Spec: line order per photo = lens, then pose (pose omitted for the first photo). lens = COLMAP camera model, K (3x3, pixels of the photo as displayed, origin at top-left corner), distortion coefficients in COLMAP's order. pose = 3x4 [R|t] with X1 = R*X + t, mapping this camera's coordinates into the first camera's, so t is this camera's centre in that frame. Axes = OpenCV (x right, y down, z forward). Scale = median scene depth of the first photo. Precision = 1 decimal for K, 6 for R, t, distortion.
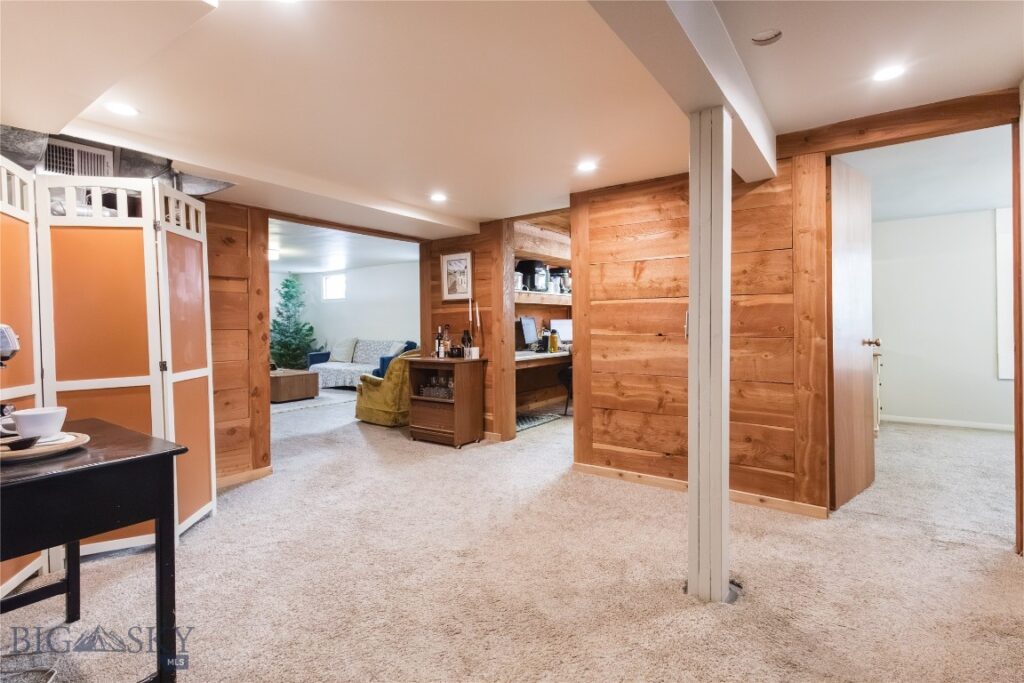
lens RADIAL K [[499.4, 0, 510.7], [0, 499.4, 320.8], [0, 0, 1]] dist [-0.000072, -0.000160]
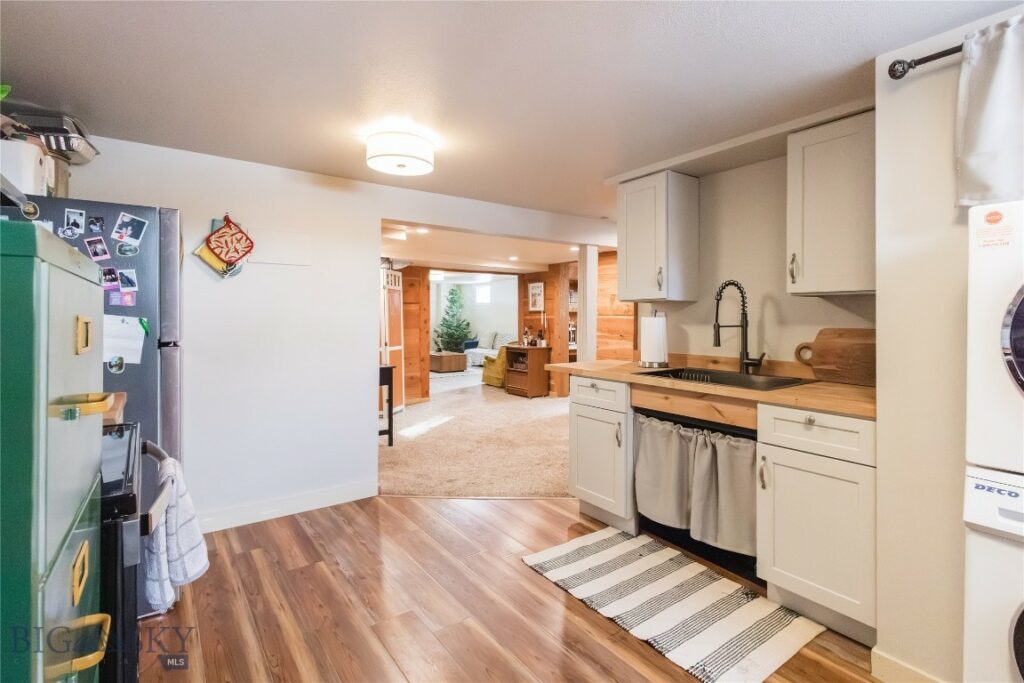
lens RADIAL K [[500.6, 0, 531.1], [0, 500.6, 314.0], [0, 0, 1]] dist [-0.000007, -0.000041]
pose [[0.956955, 0.011598, -0.290004, 0.352476], [-0.011383, 0.999932, 0.002430, -0.035875], [0.290012, 0.000975, 0.957022, -0.578986]]
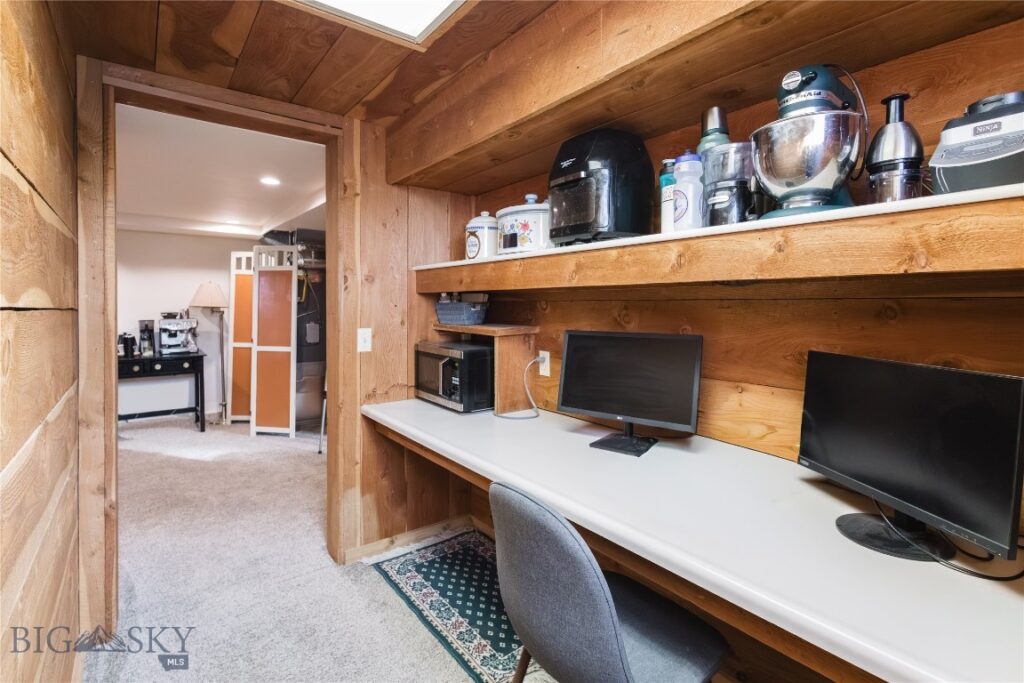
lens RADIAL K [[480.2, 0, 512.1], [0, 480.2, 308.2], [0, 0, 1]] dist [-0.000305, -0.000081]
pose [[-0.289076, 0.014644, -0.957194, 0.403401], [0.005009, 0.999892, 0.013785, -0.029597], [0.957293, -0.000809, -0.289118, 1.260806]]
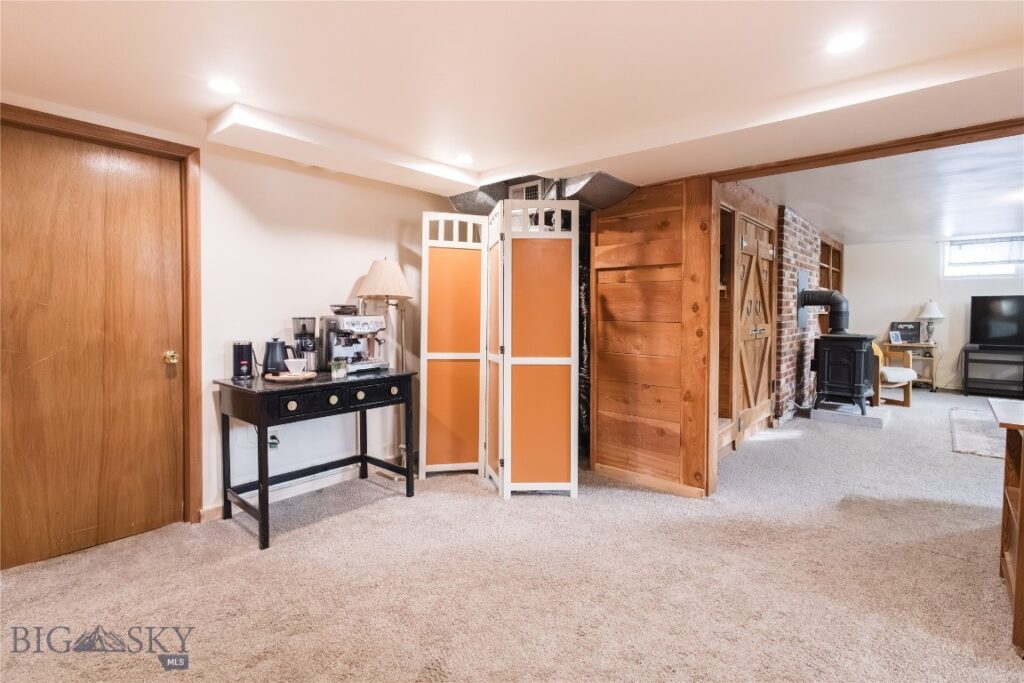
lens RADIAL K [[499.4, 0, 510.7], [0, 499.4, 320.8], [0, 0, 1]] dist [-0.000072, -0.000160]
pose [[-0.105059, 0.035159, -0.993844, 0.267323], [0.003536, 0.999382, 0.034982, -0.012313], [0.994460, 0.000160, -0.105119, 0.575869]]
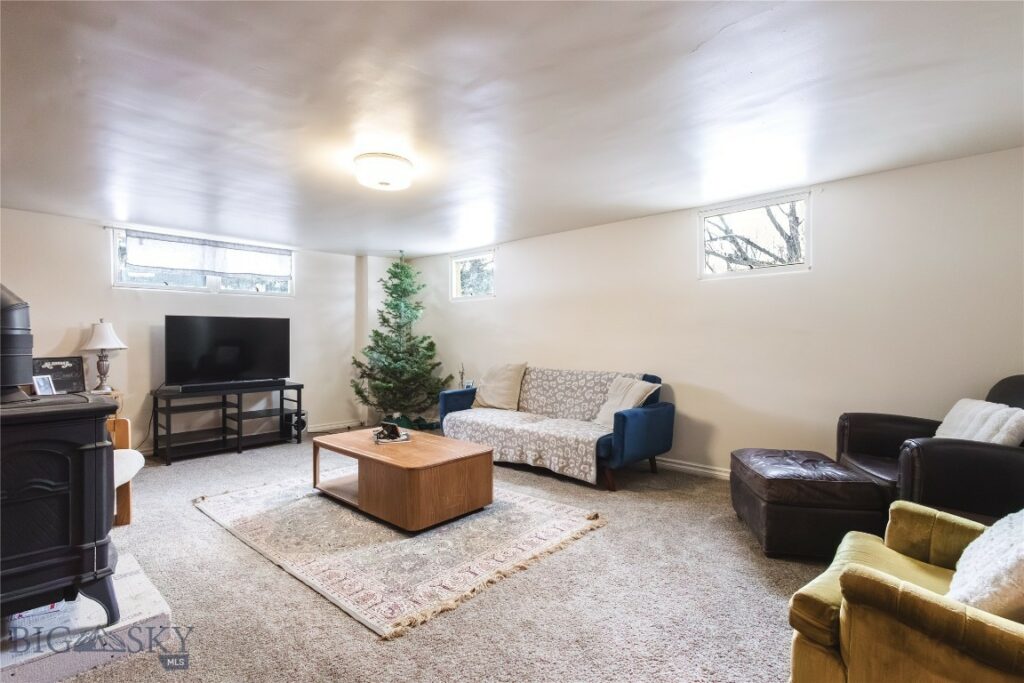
lens RADIAL K [[483.5, 0, 512.0], [0, 483.5, 341.5], [0, 0, 1]] dist [0.001385, 0.000121]
pose [[0.993328, 0.009923, -0.114898, -0.480605], [-0.008665, 0.999897, 0.011442, 0.005427], [0.115000, -0.010370, 0.993311, 0.866009]]
